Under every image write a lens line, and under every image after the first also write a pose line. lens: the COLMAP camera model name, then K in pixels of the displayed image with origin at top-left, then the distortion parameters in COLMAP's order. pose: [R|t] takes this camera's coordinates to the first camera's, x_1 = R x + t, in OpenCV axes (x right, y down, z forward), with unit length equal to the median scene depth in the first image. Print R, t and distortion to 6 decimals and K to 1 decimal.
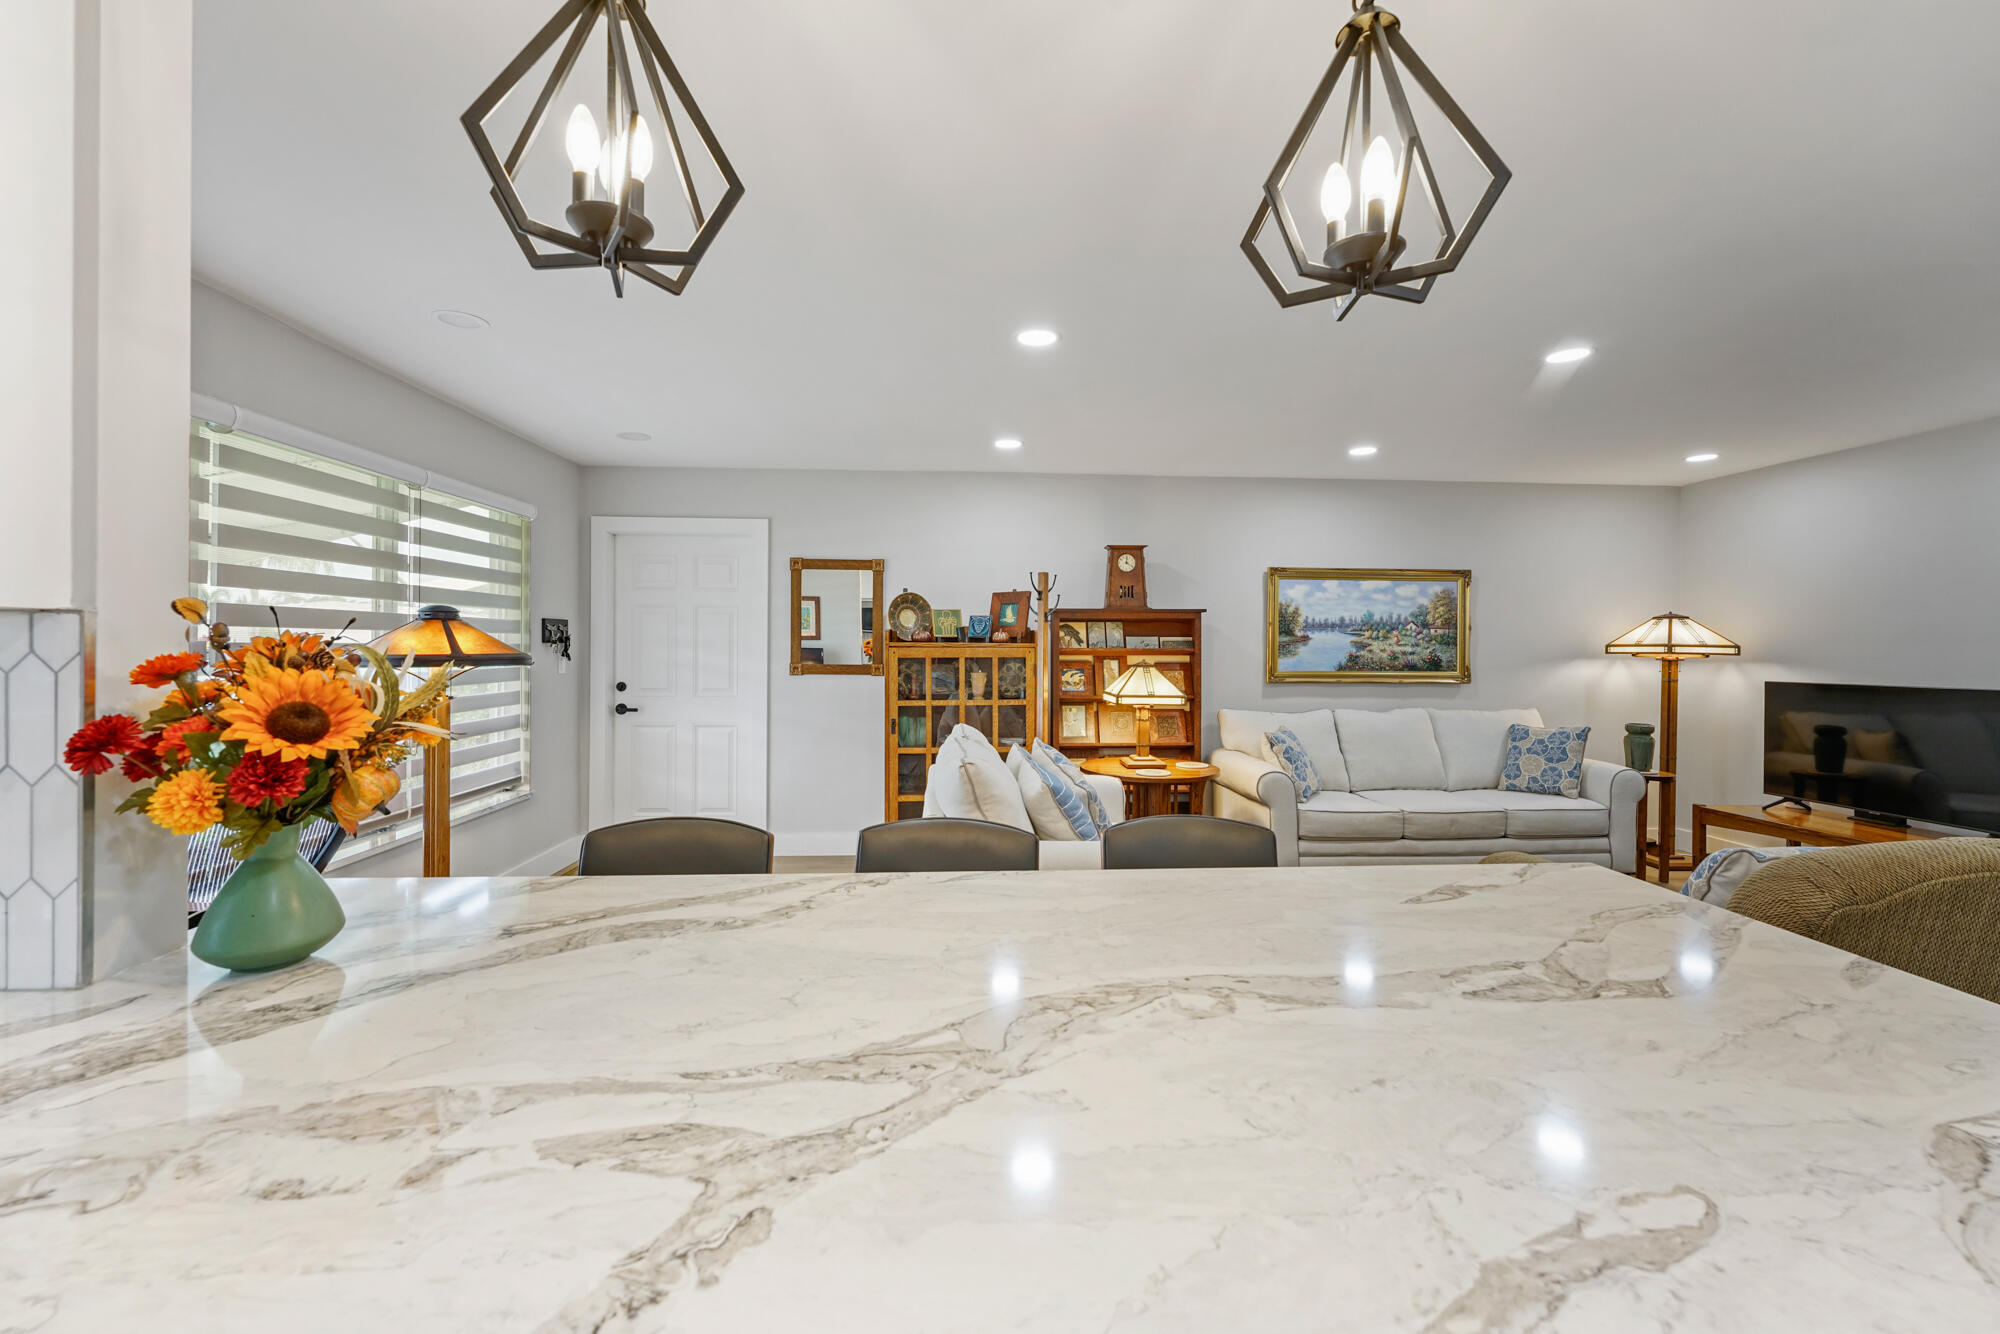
lens RADIAL K [[811.3, 0, 993.3], [0, 811.3, 647.3], [0, 0, 1]] dist [-0.002113, 0.000484]
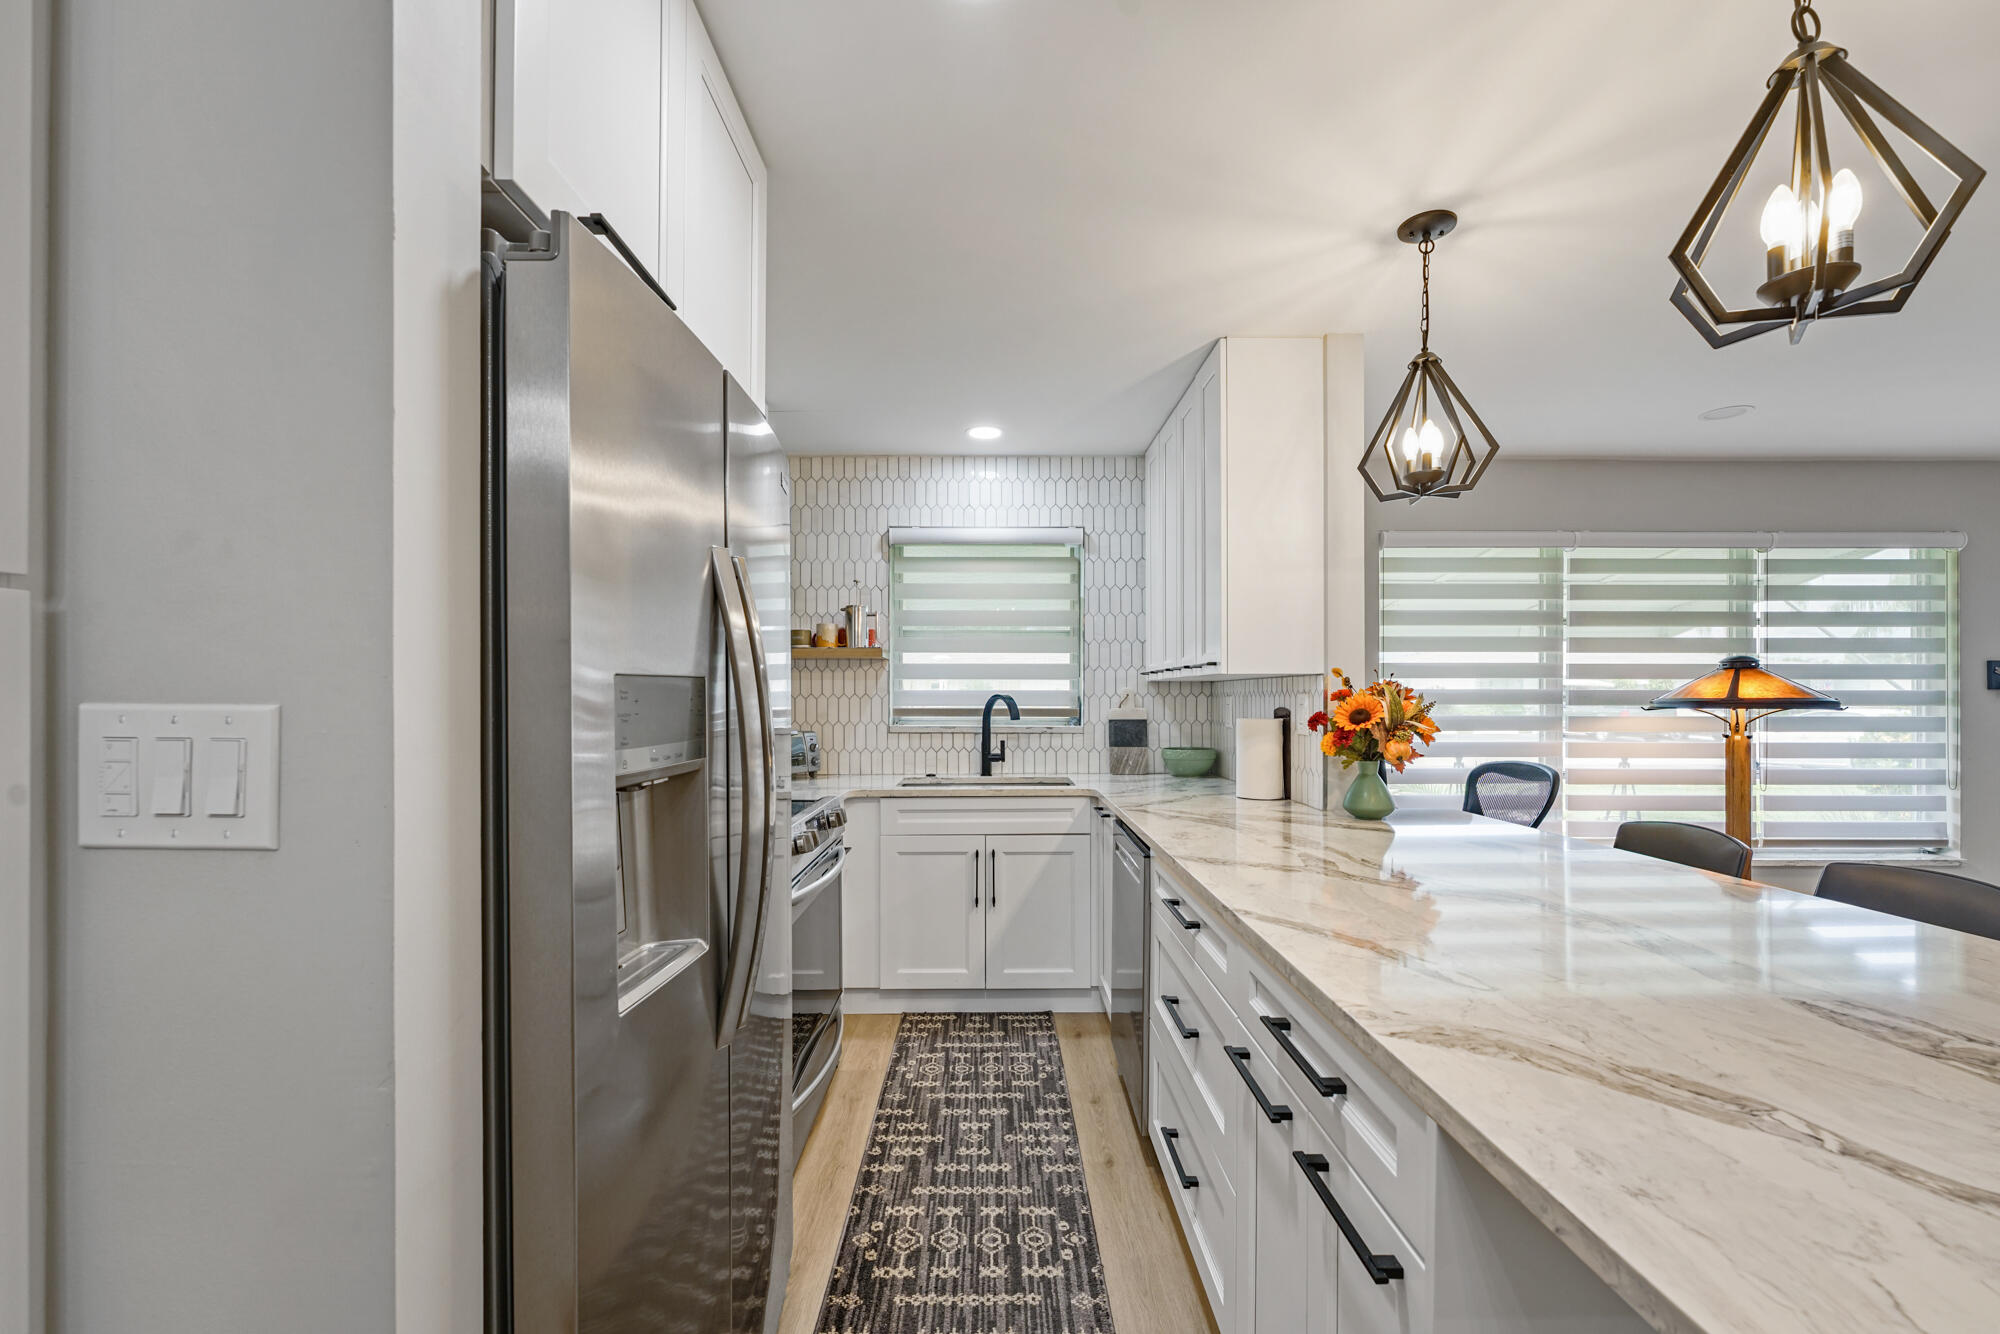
lens RADIAL K [[811.3, 0, 1006.1], [0, 811.3, 688.7], [0, 0, 1]] dist [-0.002113, 0.000484]
pose [[-0.043036, -0.015254, -0.998957, 0.321303], [-0.003594, 0.999879, -0.015113, 0.009757], [0.999067, 0.002940, -0.043085, 0.007381]]
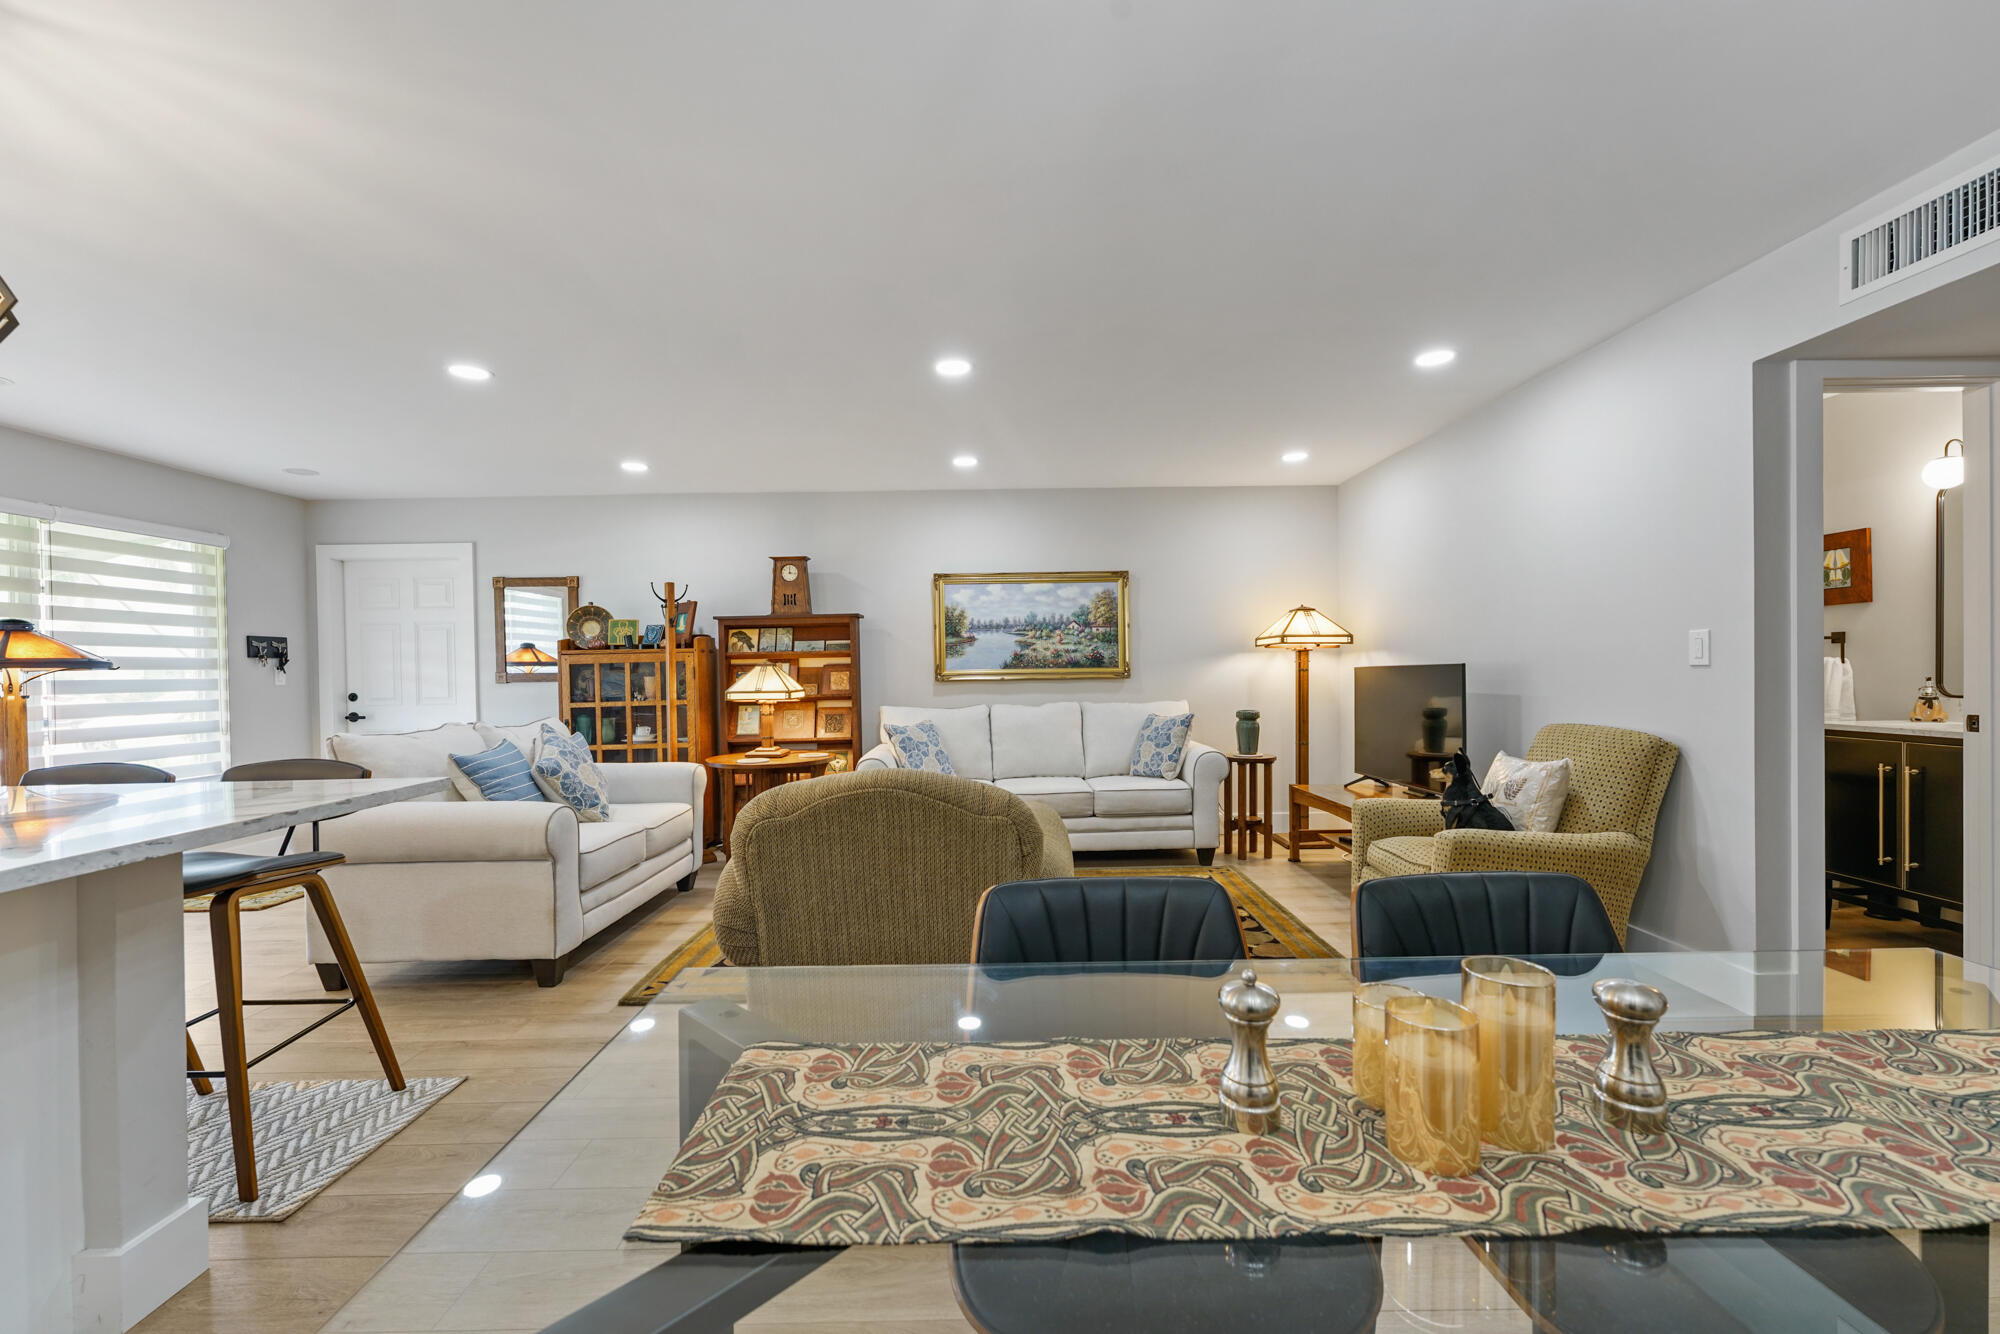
lens RADIAL K [[811.3, 0, 998.2], [0, 811.3, 684.5], [0, 0, 1]] dist [-0.002113, 0.000484]
pose [[0.998440, -0.021801, -0.051396, 0.522159], [0.022527, 0.999654, 0.013594, 0.038592], [0.051082, -0.014731, 0.998586, -0.072850]]
